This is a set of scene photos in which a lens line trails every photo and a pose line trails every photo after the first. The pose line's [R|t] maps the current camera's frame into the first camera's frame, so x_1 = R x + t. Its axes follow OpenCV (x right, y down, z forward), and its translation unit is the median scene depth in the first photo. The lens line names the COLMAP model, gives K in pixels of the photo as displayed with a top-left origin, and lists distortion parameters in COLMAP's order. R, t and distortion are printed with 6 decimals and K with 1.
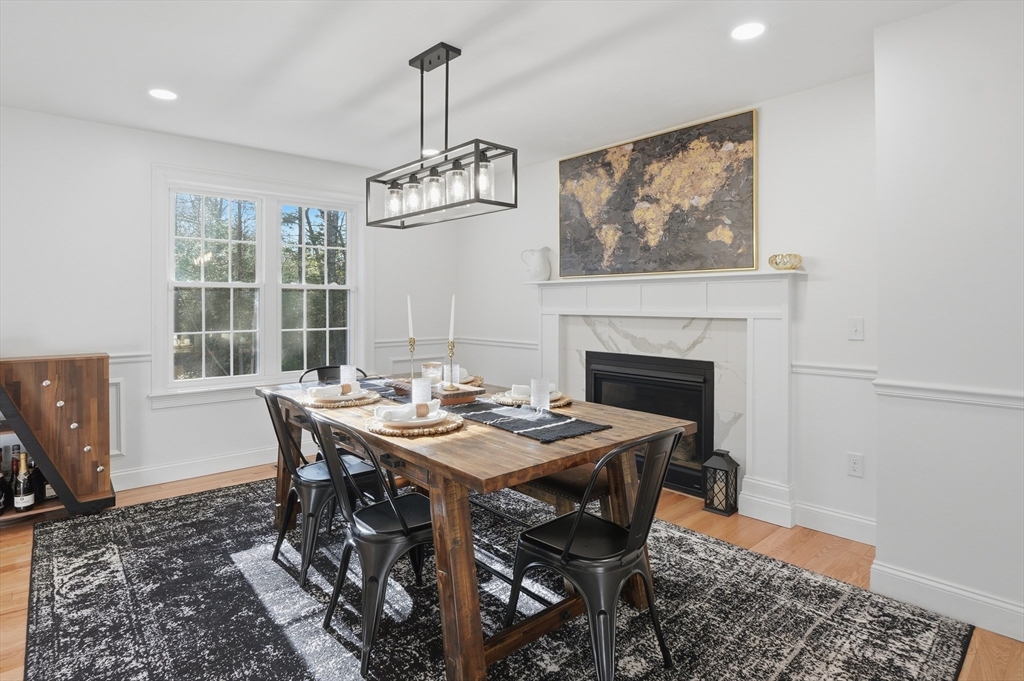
lens RADIAL K [[548.3, 0, 496.0], [0, 548.3, 304.4], [0, 0, 1]] dist [0.001887, -0.001104]
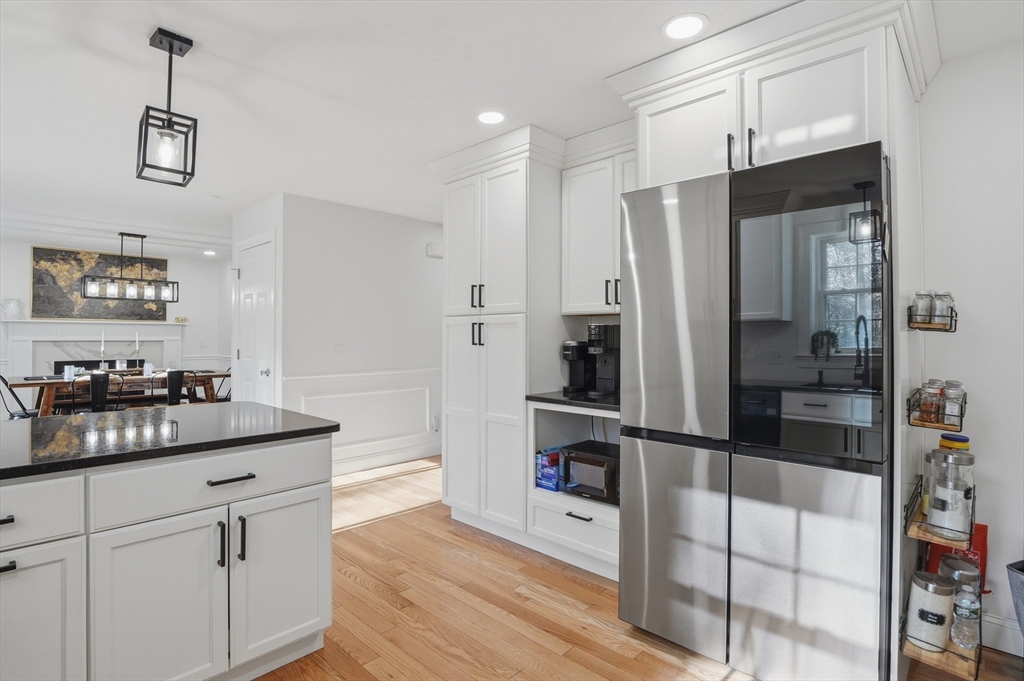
lens RADIAL K [[514.4, 0, 507.1], [0, 514.4, 332.5], [0, 0, 1]] dist [-0.024832, -0.000347]
pose [[-0.092226, 0.005191, 0.995725, -1.713964], [-0.005563, 0.999968, -0.005729, -0.006042], [-0.995723, -0.006068, -0.092194, -0.310594]]
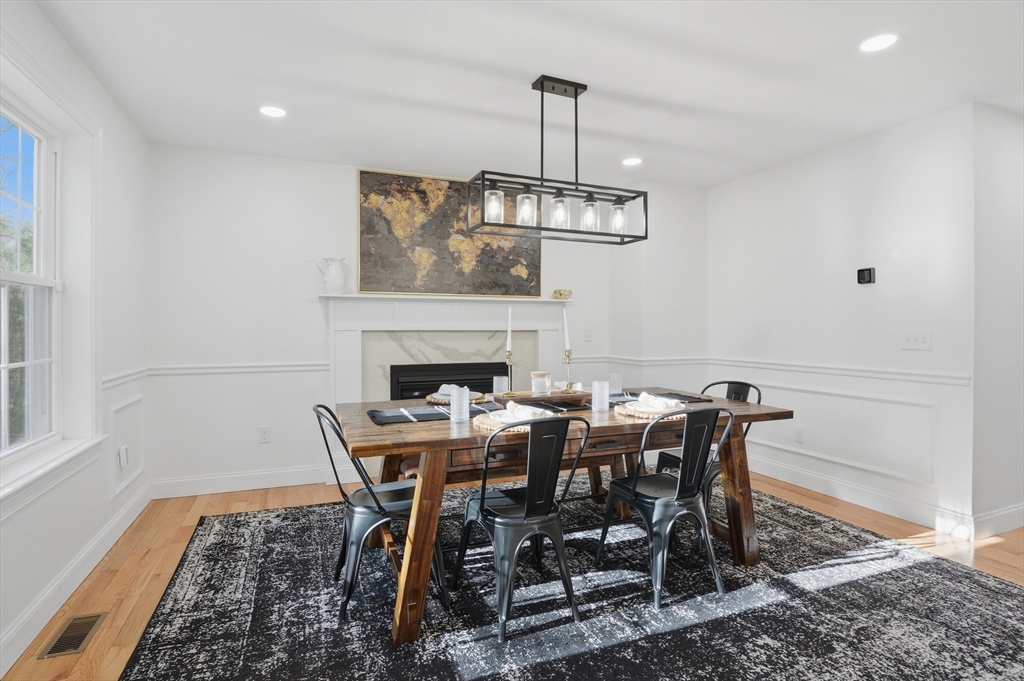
lens RADIAL K [[514.4, 0, 511.5], [0, 514.4, 337.2], [0, 0, 1]] dist [-0.024832, -0.000347]
pose [[0.314017, -0.021933, 0.949164, -0.746852], [-0.001283, 0.999722, 0.023526, 0.010012], [-0.949416, -0.008605, 0.313902, 0.528070]]
